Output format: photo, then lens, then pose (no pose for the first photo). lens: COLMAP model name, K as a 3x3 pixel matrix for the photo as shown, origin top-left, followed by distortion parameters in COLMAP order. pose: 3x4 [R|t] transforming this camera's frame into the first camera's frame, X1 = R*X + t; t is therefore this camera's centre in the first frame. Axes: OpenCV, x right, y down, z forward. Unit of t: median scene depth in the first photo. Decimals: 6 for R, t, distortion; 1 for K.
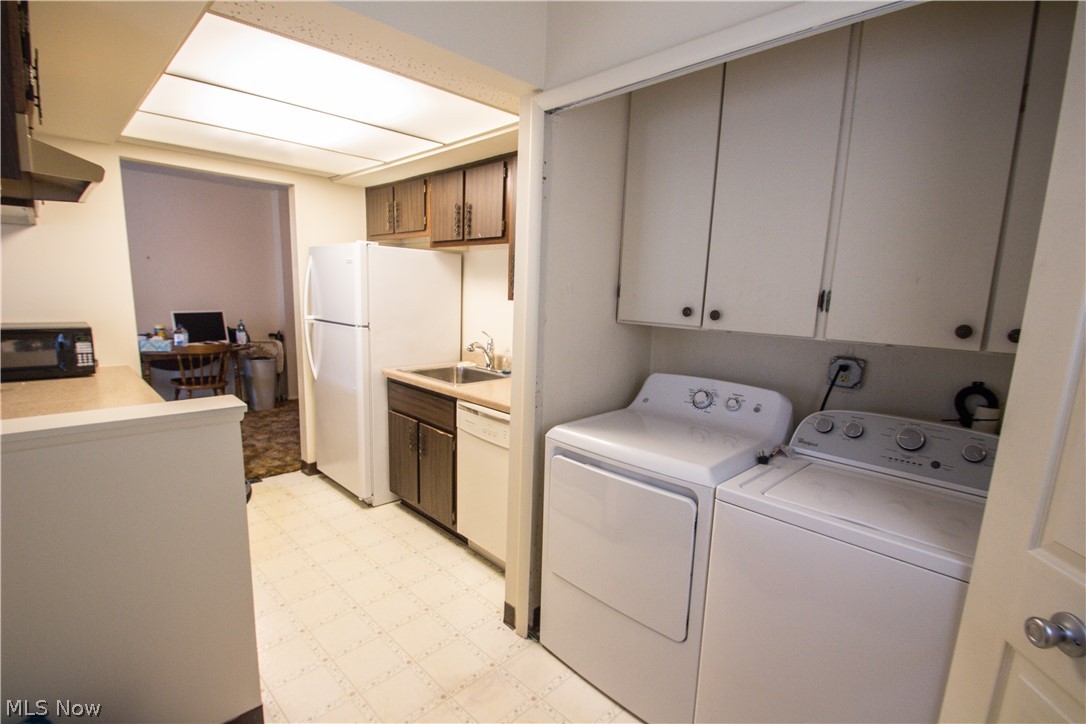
lens RADIAL K [[505.9, 0, 535.6], [0, 505.9, 377.5], [0, 0, 1]] dist [0.000122, -0.000942]
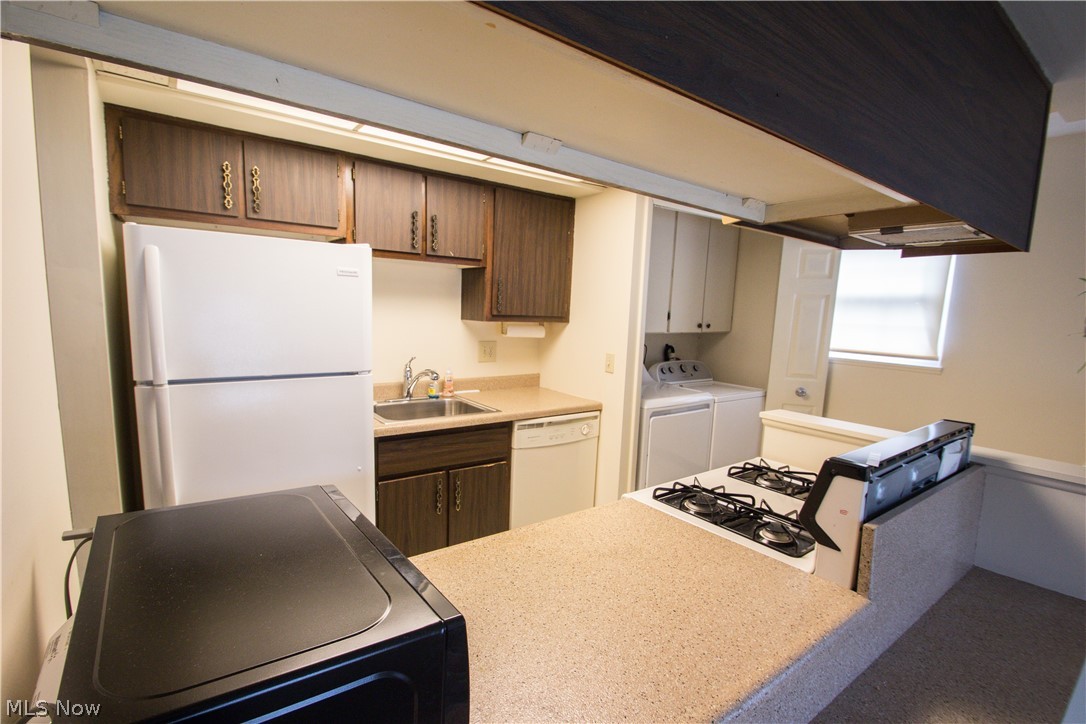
lens RADIAL K [[505.9, 0, 535.6], [0, 505.9, 377.5], [0, 0, 1]] dist [0.000122, -0.000942]
pose [[0.143369, -0.162203, 0.976287, -1.148533], [0.143930, 0.979407, 0.141585, -0.185814], [-0.979147, 0.120218, 0.163763, 0.794345]]
